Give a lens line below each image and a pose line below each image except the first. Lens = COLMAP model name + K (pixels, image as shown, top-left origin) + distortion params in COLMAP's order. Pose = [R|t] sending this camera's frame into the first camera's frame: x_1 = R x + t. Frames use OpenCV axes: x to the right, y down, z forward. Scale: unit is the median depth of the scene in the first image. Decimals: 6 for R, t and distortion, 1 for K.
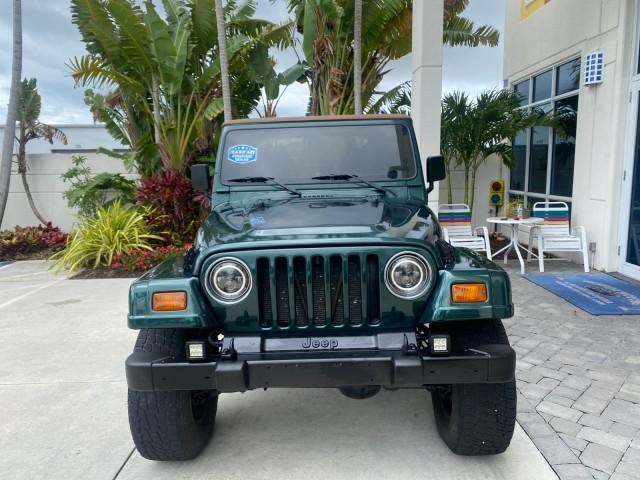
lens RADIAL K [[491.2, 0, 317.9], [0, 491.2, 236.8], [0, 0, 1]] dist [0.024264, -0.026905]
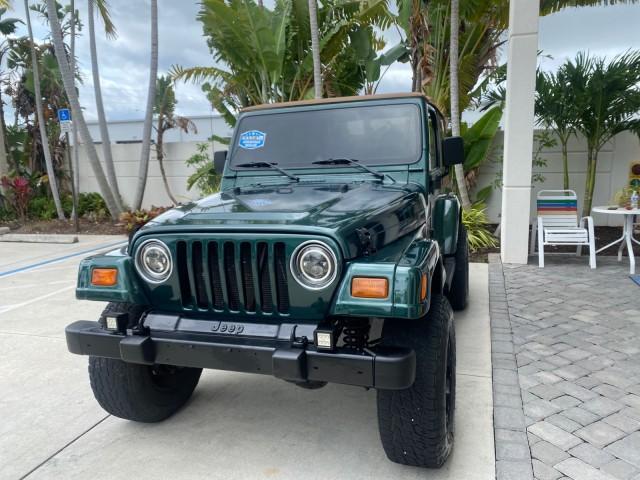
lens RADIAL K [[491.2, 0, 316.0], [0, 491.2, 233.9], [0, 0, 1]] dist [0.024264, -0.026905]
pose [[0.951297, 0.036420, -0.306117, 0.303242], [-0.028089, 0.999106, 0.031579, -0.008550], [0.306993, -0.021443, 0.951470, 0.060986]]
